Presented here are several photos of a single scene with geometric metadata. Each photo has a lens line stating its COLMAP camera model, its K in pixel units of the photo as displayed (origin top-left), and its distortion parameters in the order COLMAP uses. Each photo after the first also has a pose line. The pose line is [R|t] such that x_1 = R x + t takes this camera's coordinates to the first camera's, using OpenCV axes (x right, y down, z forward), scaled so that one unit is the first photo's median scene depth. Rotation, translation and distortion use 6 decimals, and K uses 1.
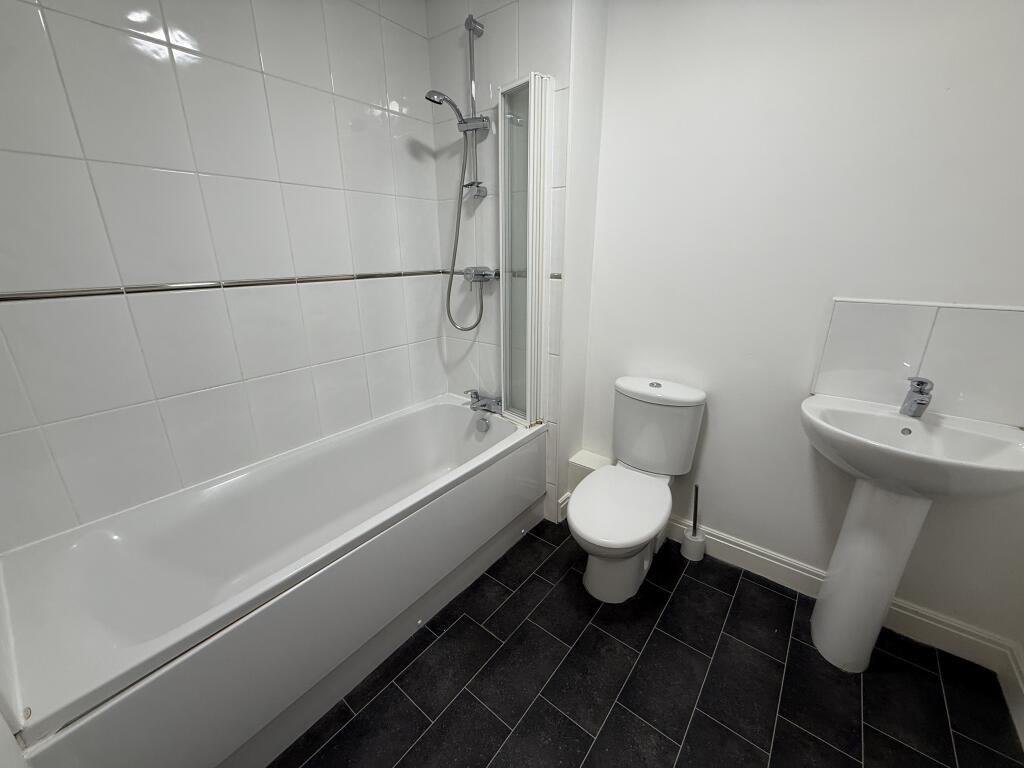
lens RADIAL K [[407.1, 0, 506.9], [0, 407.1, 385.6], [0, 0, 1]] dist [-0.002858, 0.000015]
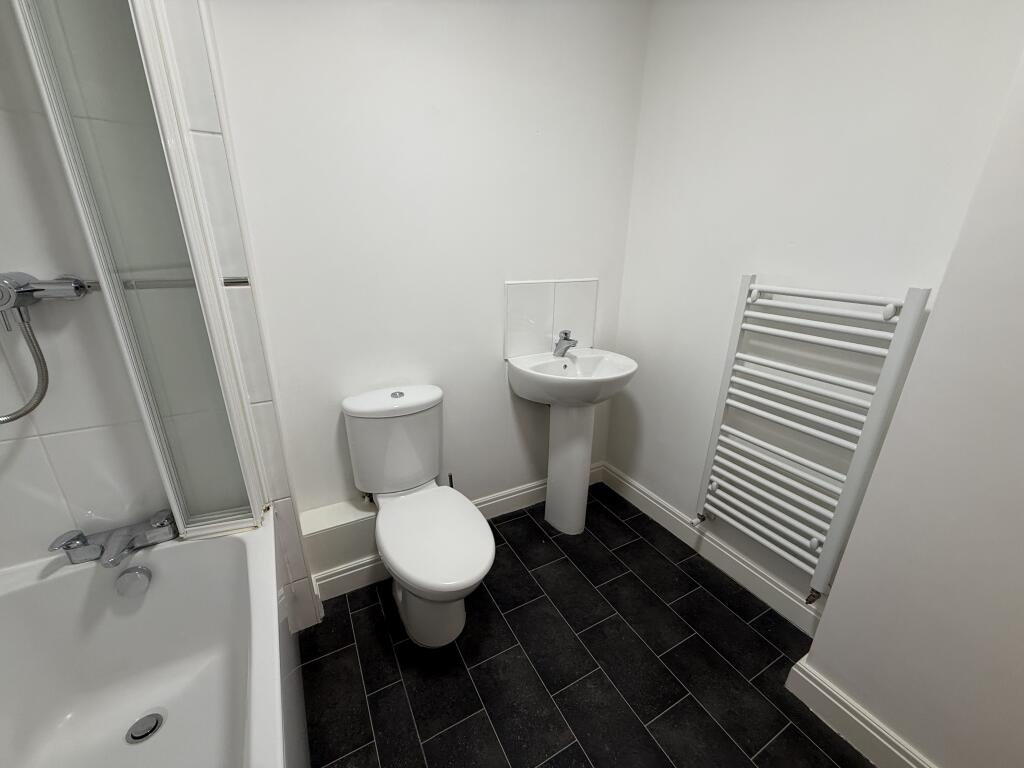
lens RADIAL K [[407.1, 0, 511.1], [0, 407.1, 383.8], [0, 0, 1]] dist [-0.002858, 0.000015]
pose [[0.375233, -0.292957, 0.879418, -0.335092], [0.274559, 0.941295, 0.196420, -0.137717], [-0.885335, 0.167749, 0.433639, 0.412735]]
